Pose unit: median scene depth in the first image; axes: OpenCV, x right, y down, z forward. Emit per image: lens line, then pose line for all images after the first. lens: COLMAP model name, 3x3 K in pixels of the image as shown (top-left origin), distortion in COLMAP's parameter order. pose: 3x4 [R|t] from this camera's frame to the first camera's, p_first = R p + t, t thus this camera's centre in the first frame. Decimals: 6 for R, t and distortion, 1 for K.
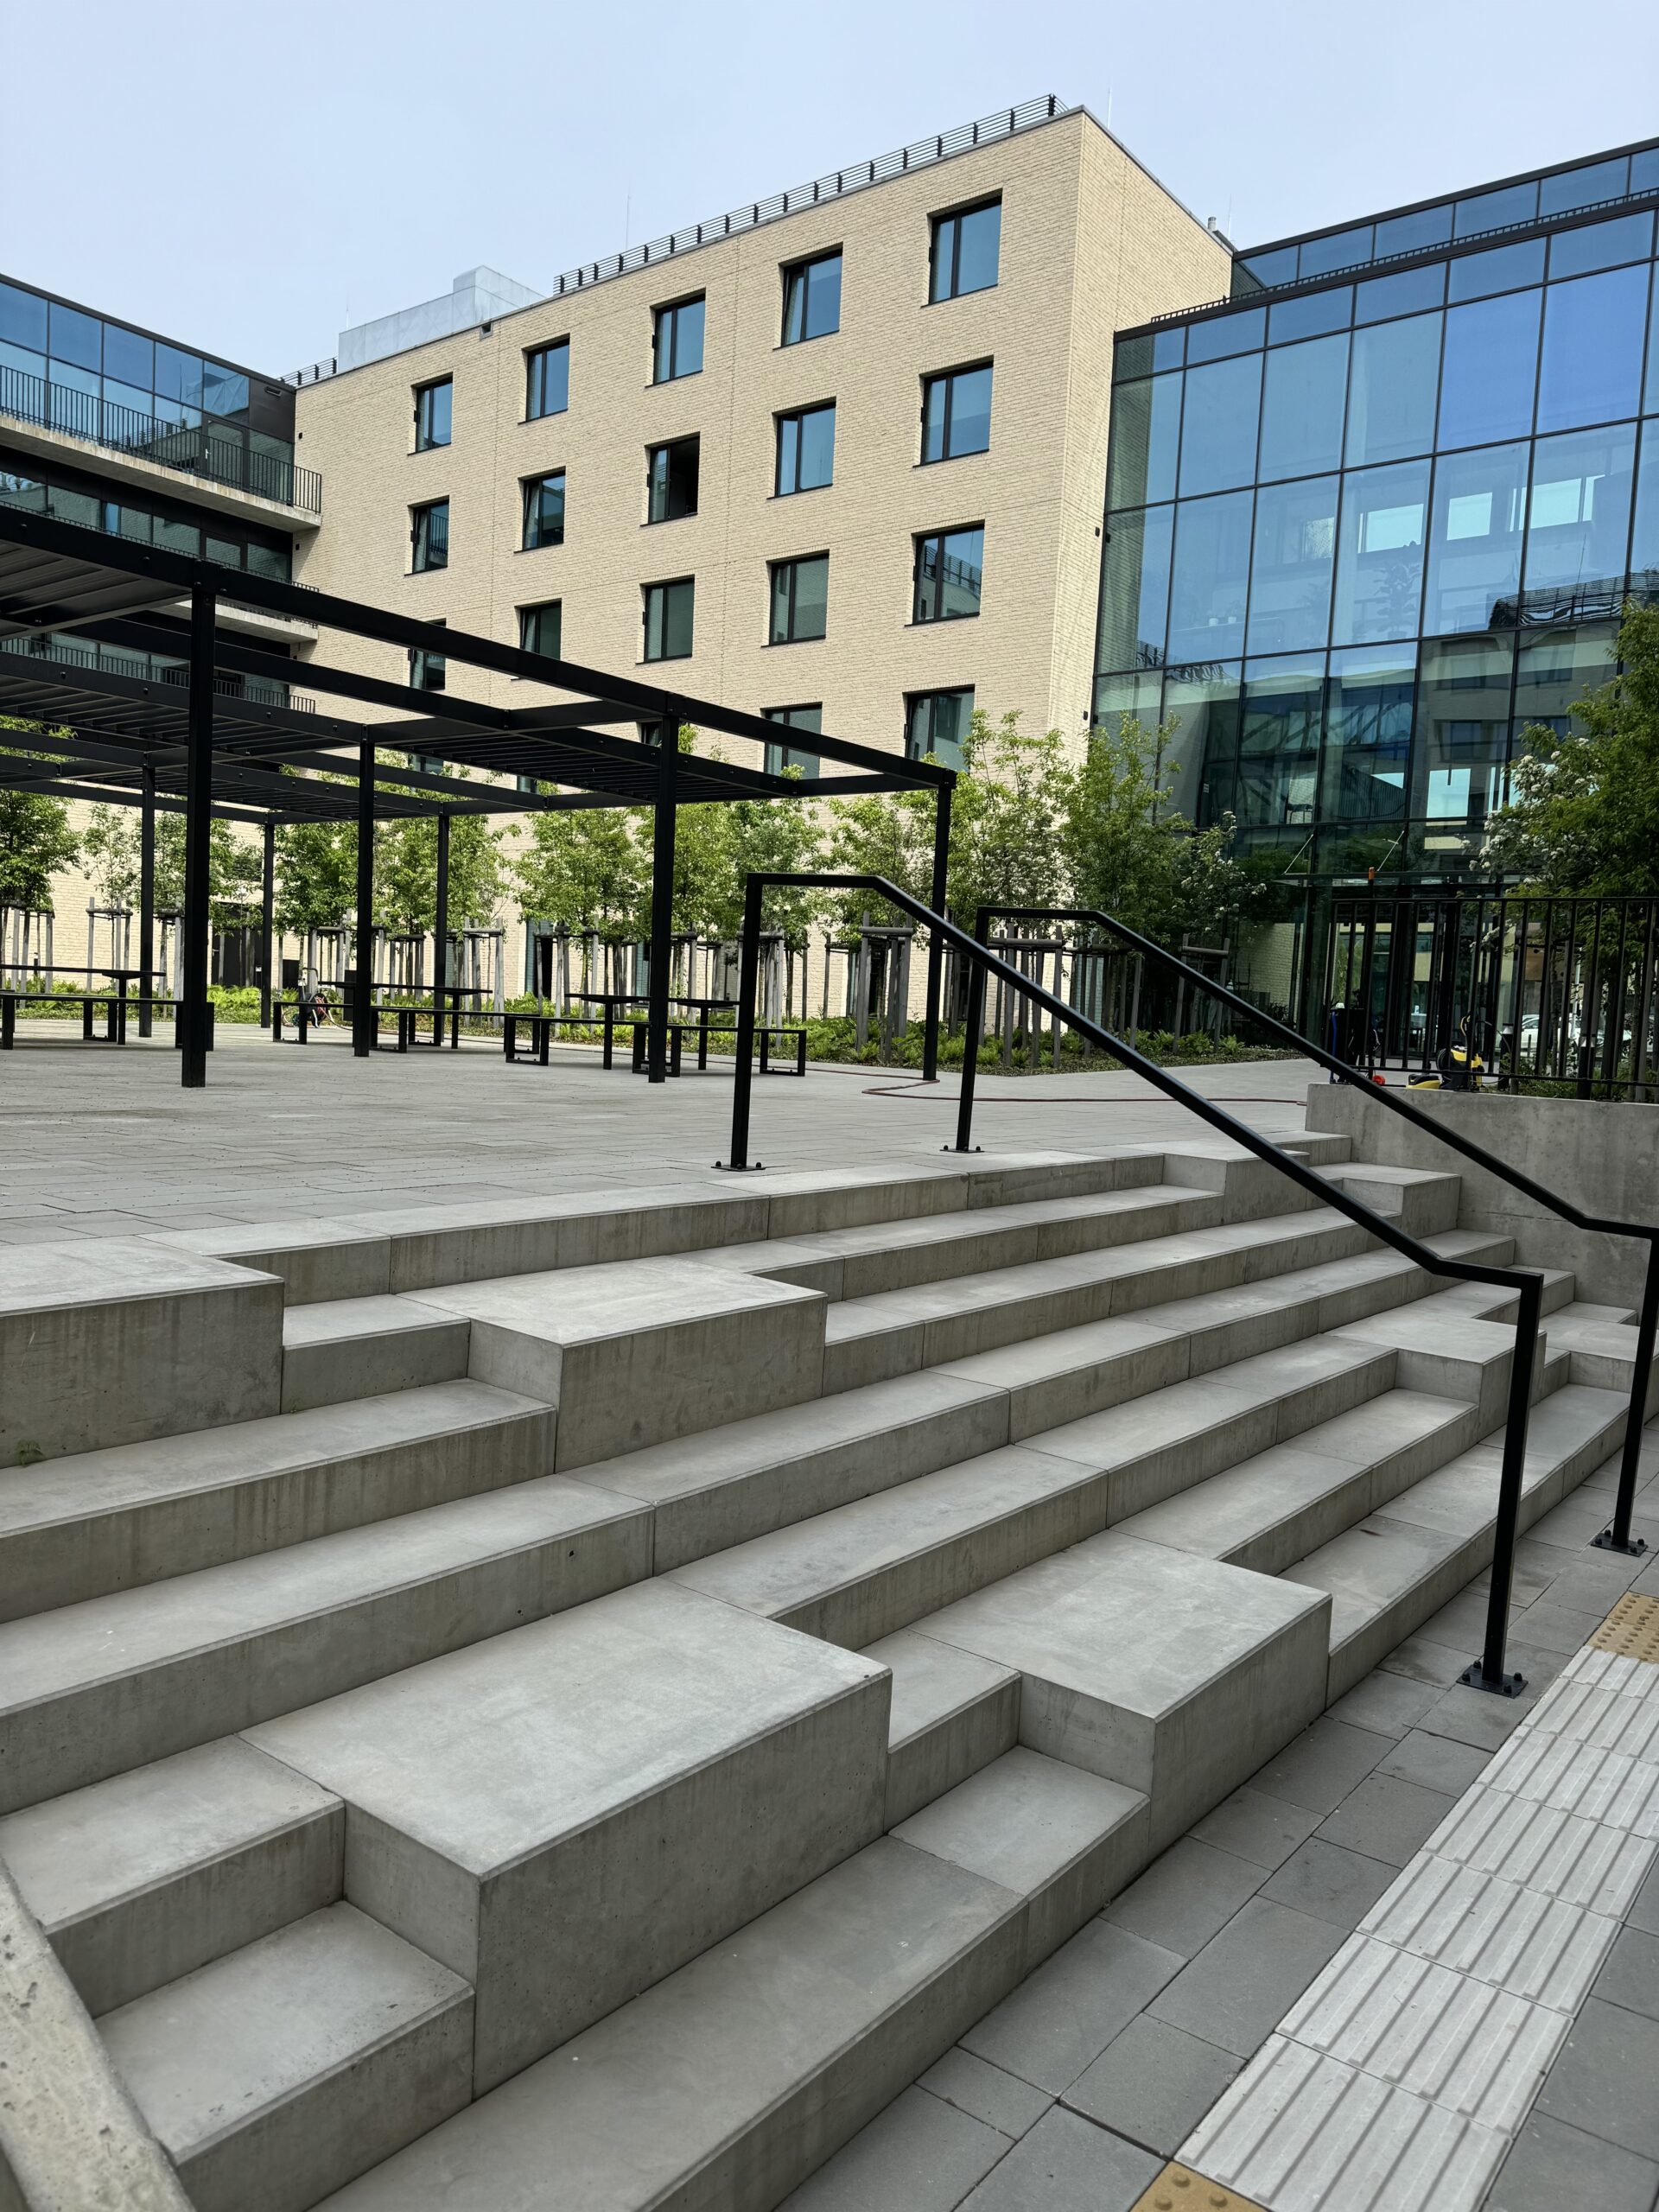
lens RADIAL K [[1578.4, 0, 830.8], [0, 1578.4, 1093.8], [0, 0, 1]] dist [0.036678, -0.037912]
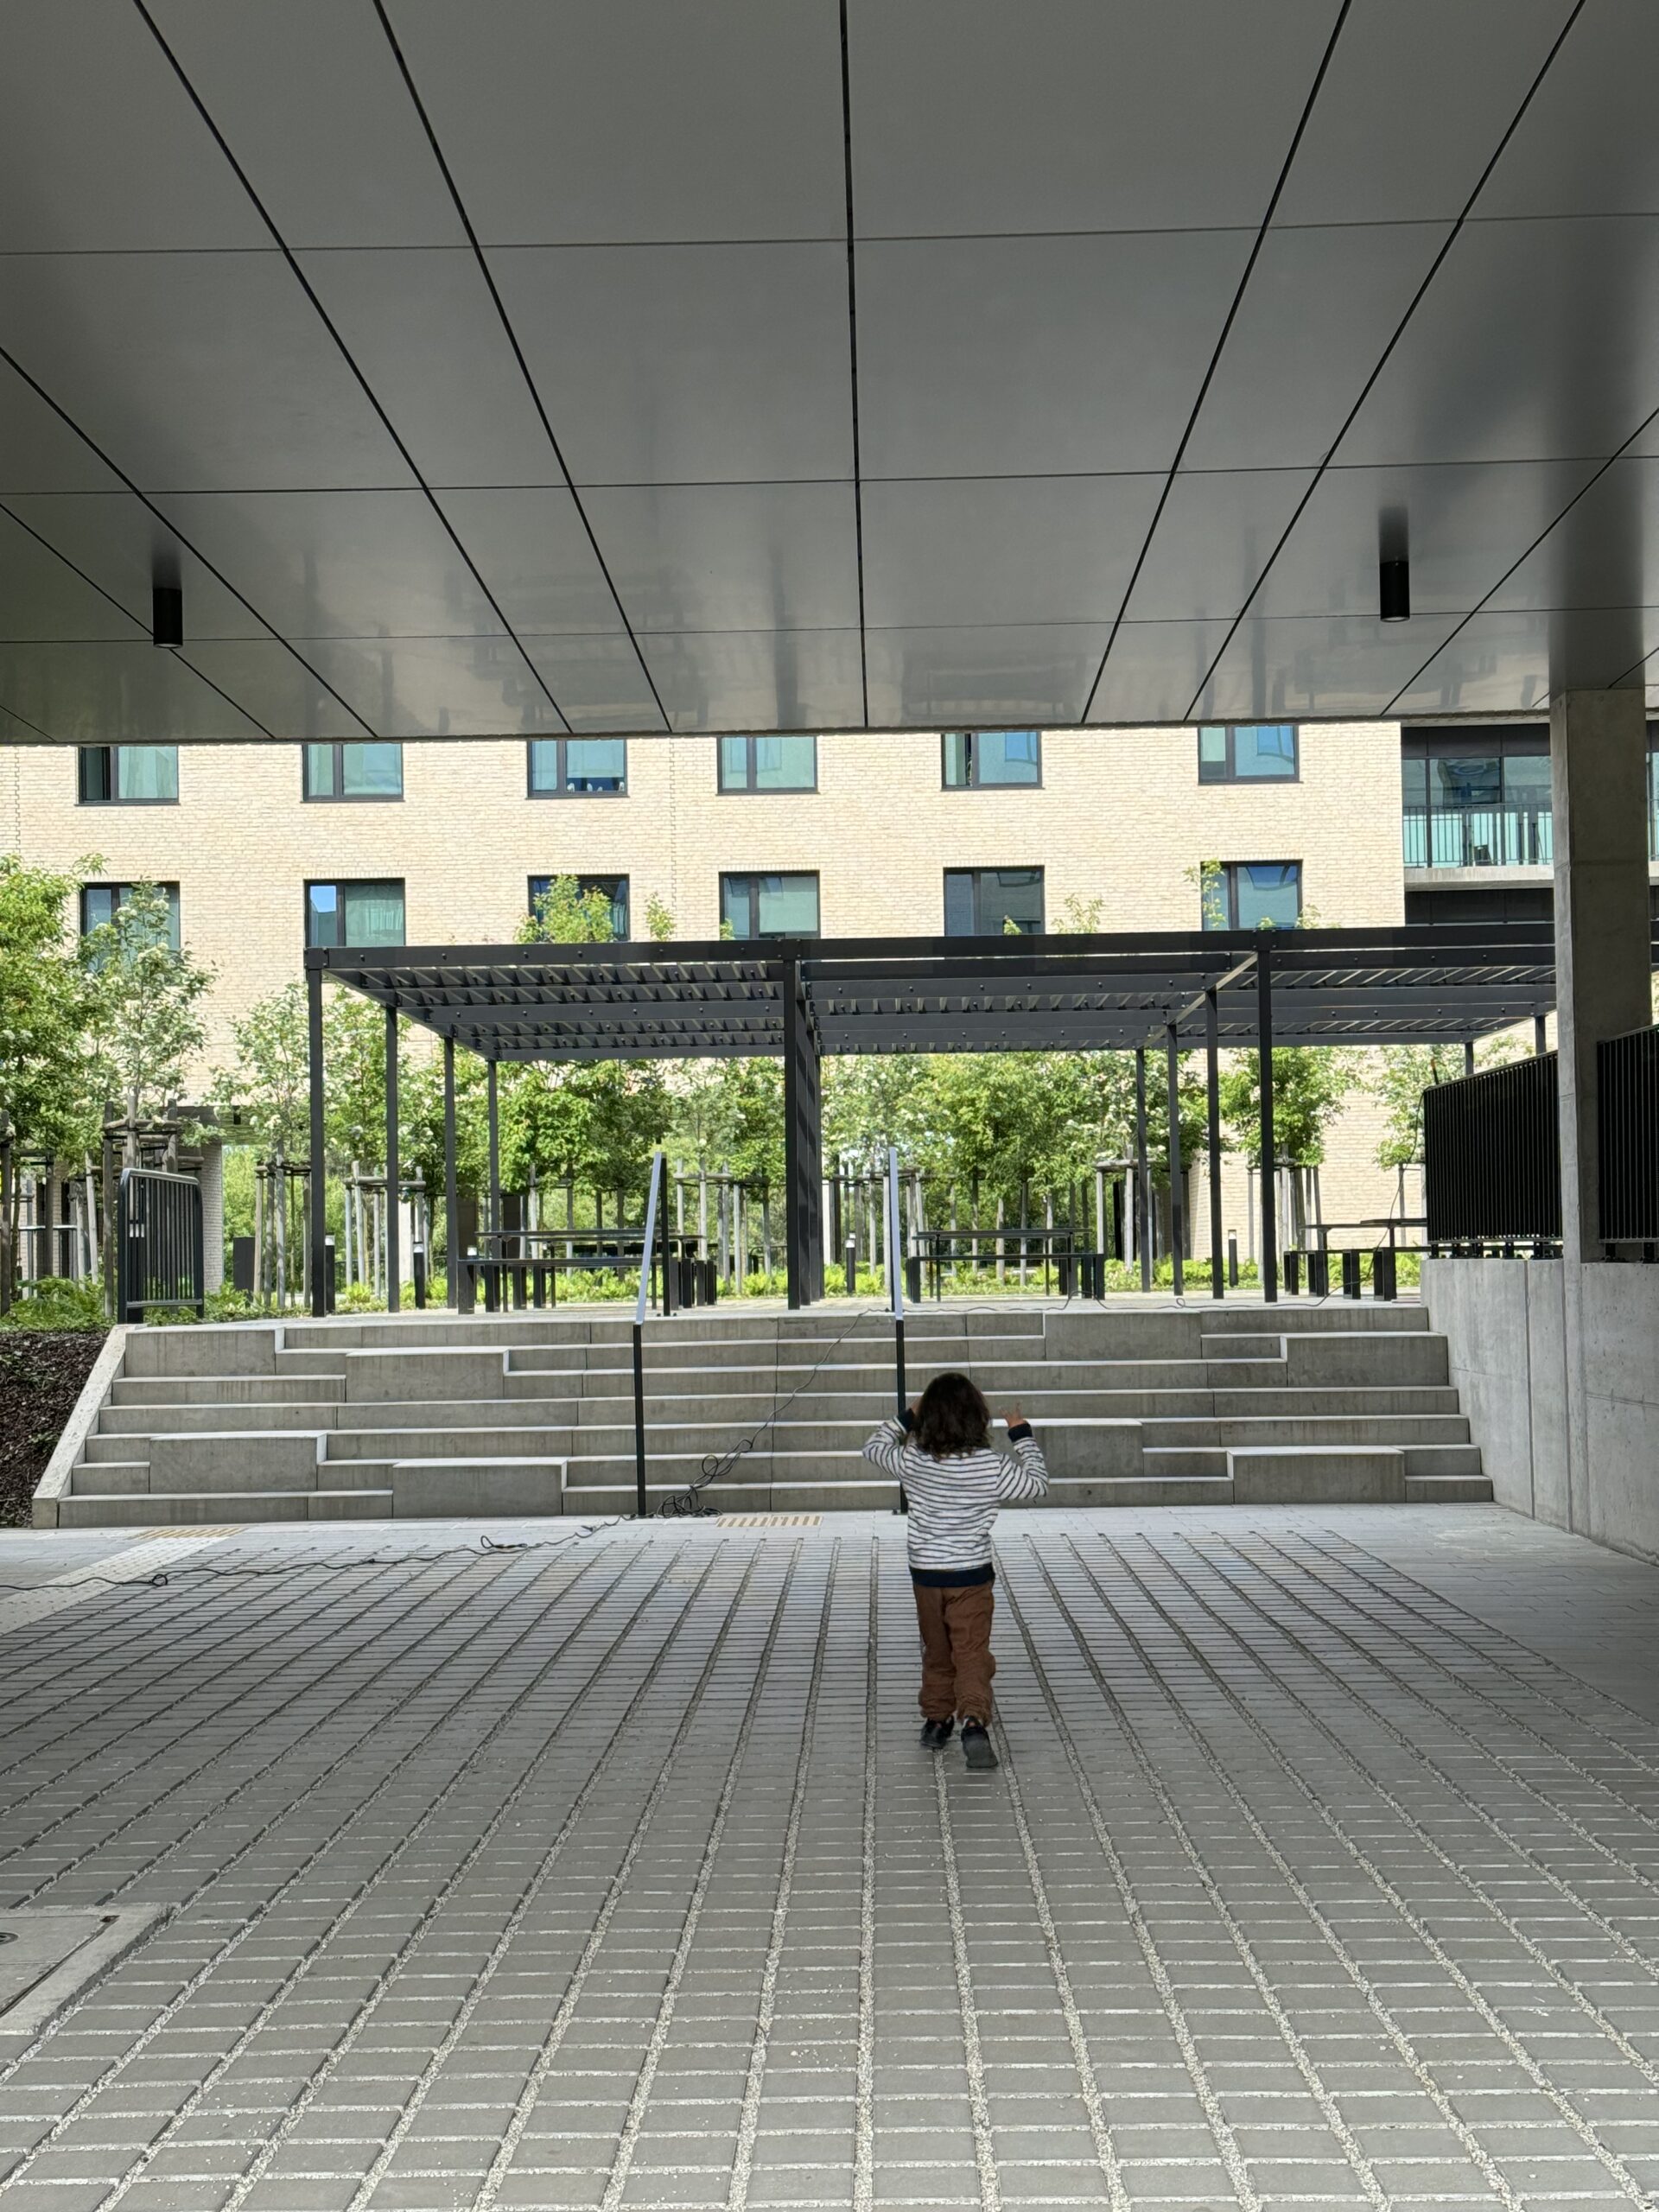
lens RADIAL K [[3190.7, 0, 829.5], [0, 3190.7, 1106.0], [0, 0, 1]] dist [0.012158, 0.005417]
pose [[0.601516, -0.097704, -0.792863, 4.176988], [0.002536, 0.992721, -0.120408, 0.352353], [0.798856, 0.070416, 0.597386, -1.454867]]
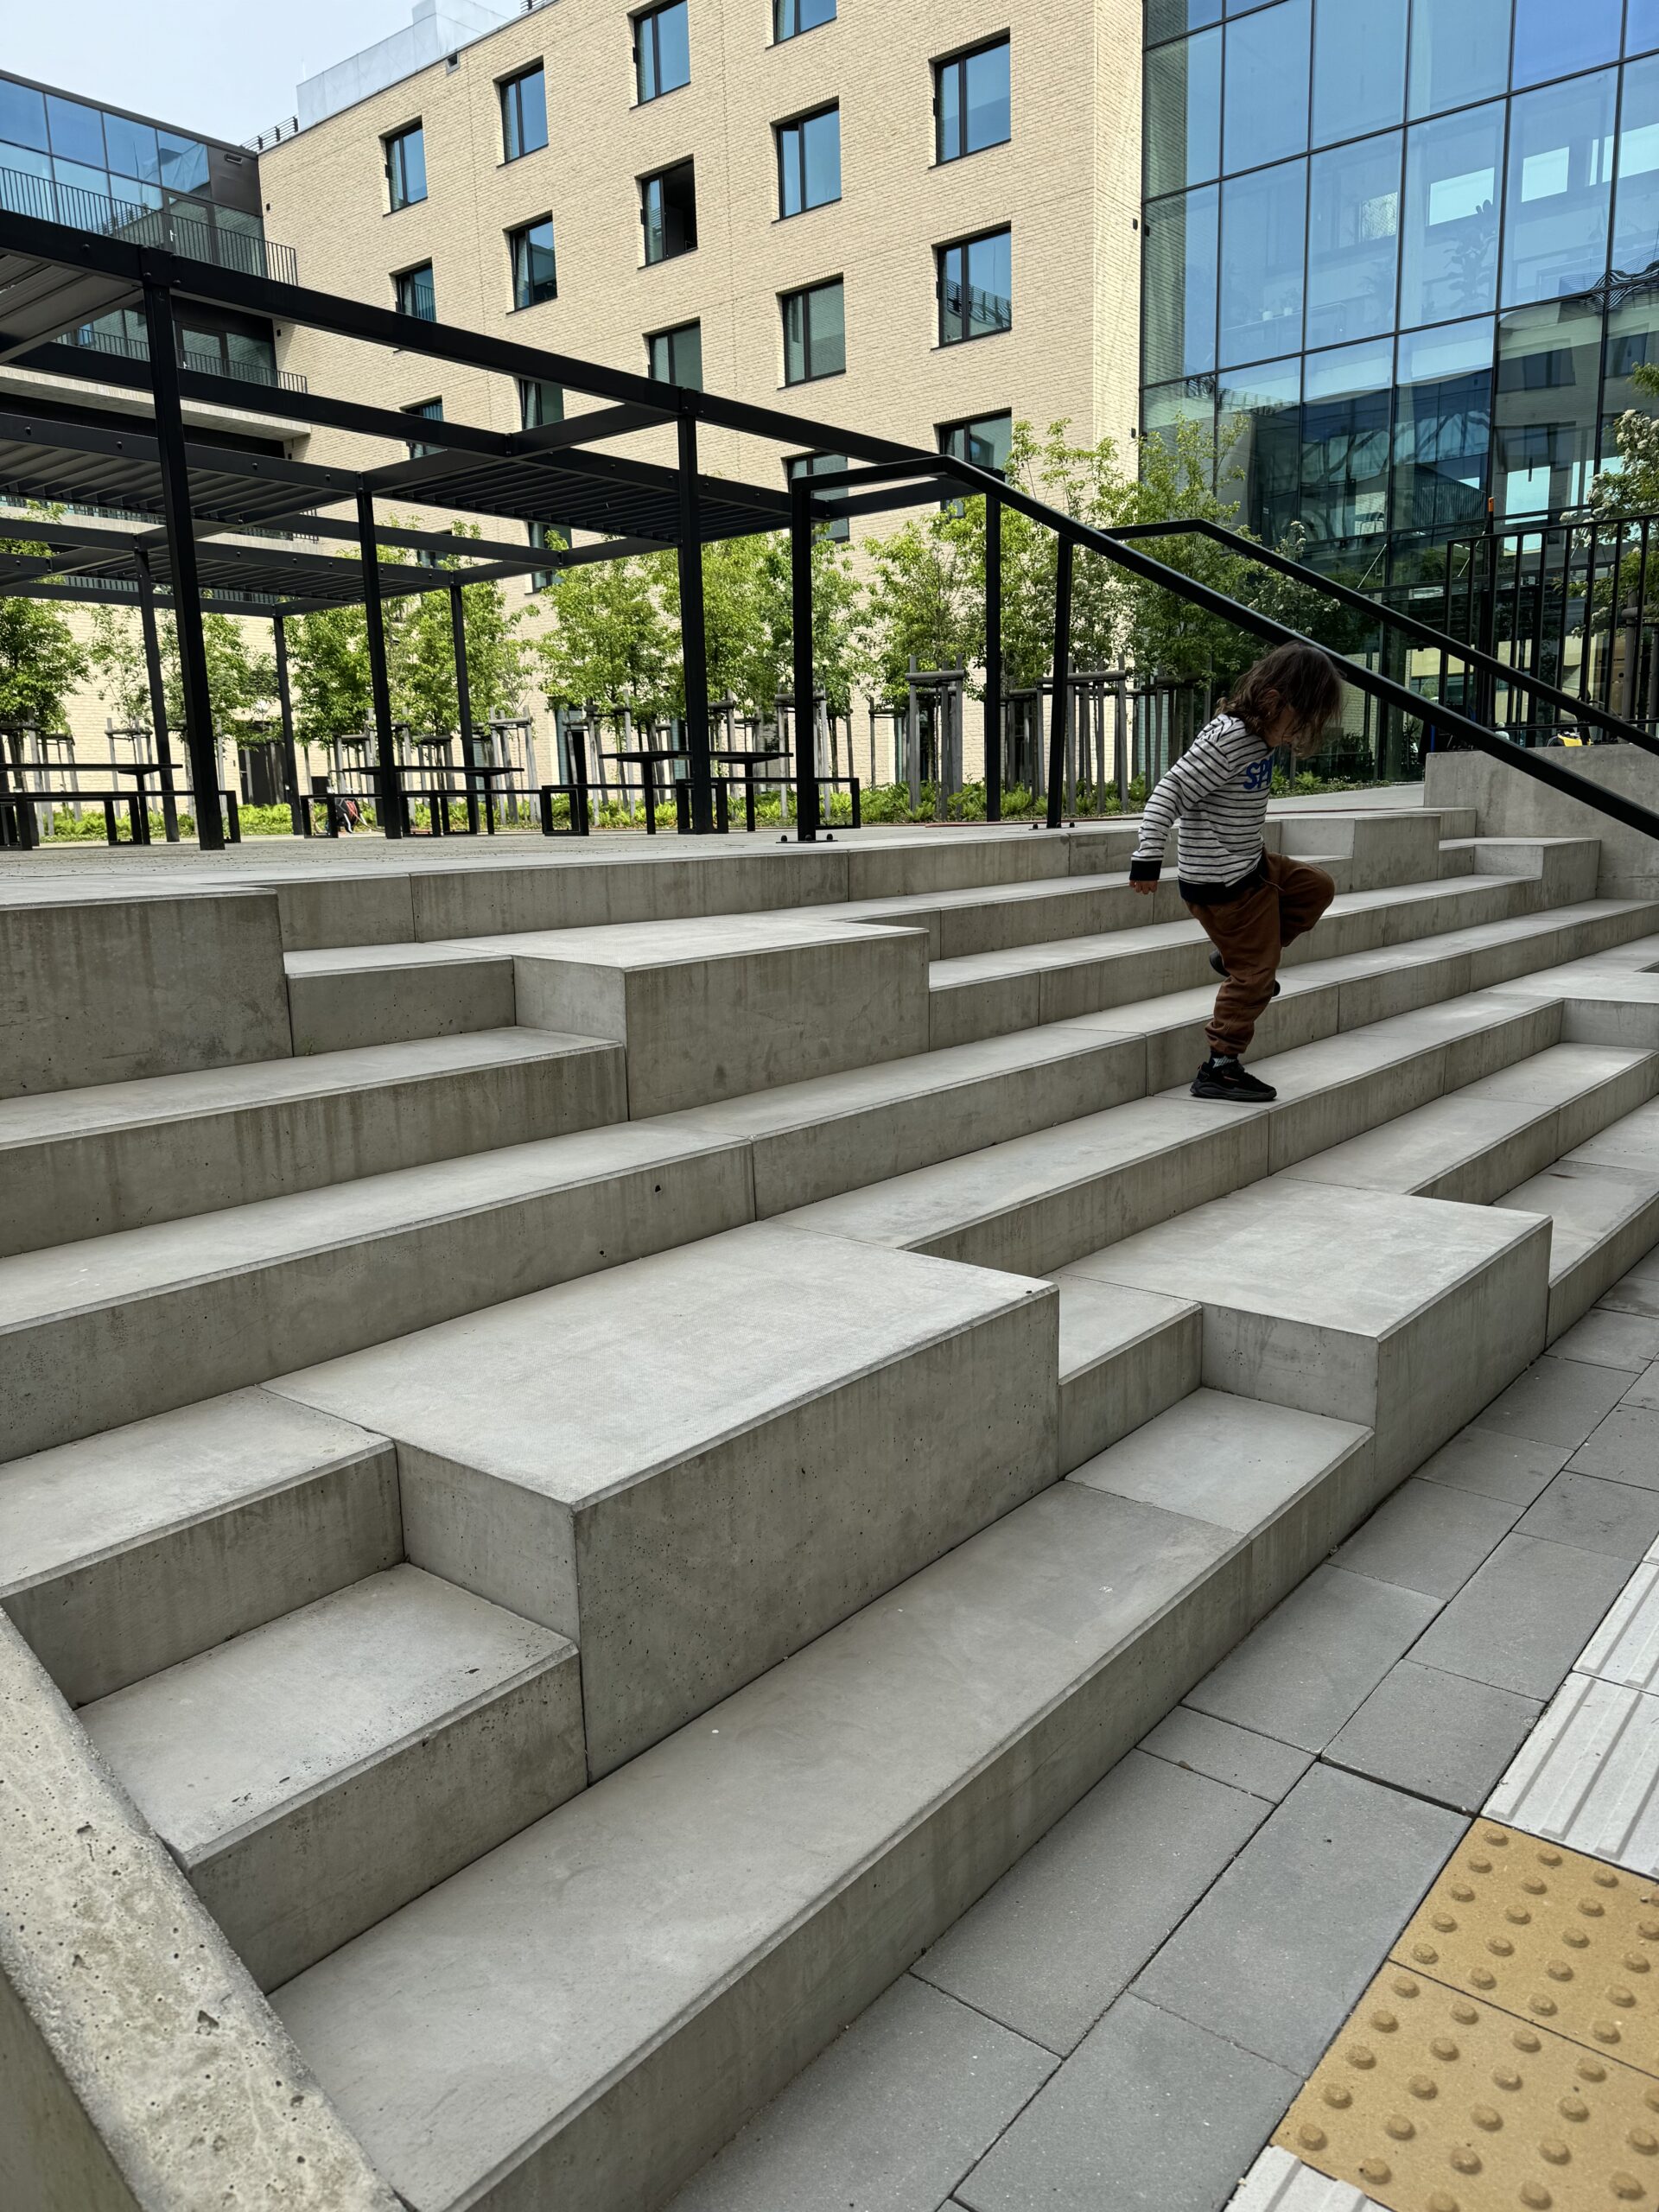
lens RADIAL K [[1575.9, 0, 836.4], [0, 1575.9, 1098.0], [0, 0, 1]] dist [0.082438, -0.120895]
pose [[0.996962, -0.068826, -0.036477, -0.029371], [0.072838, 0.989679, 0.123414, 0.118616], [0.027606, -0.125696, 0.991685, 0.151722]]
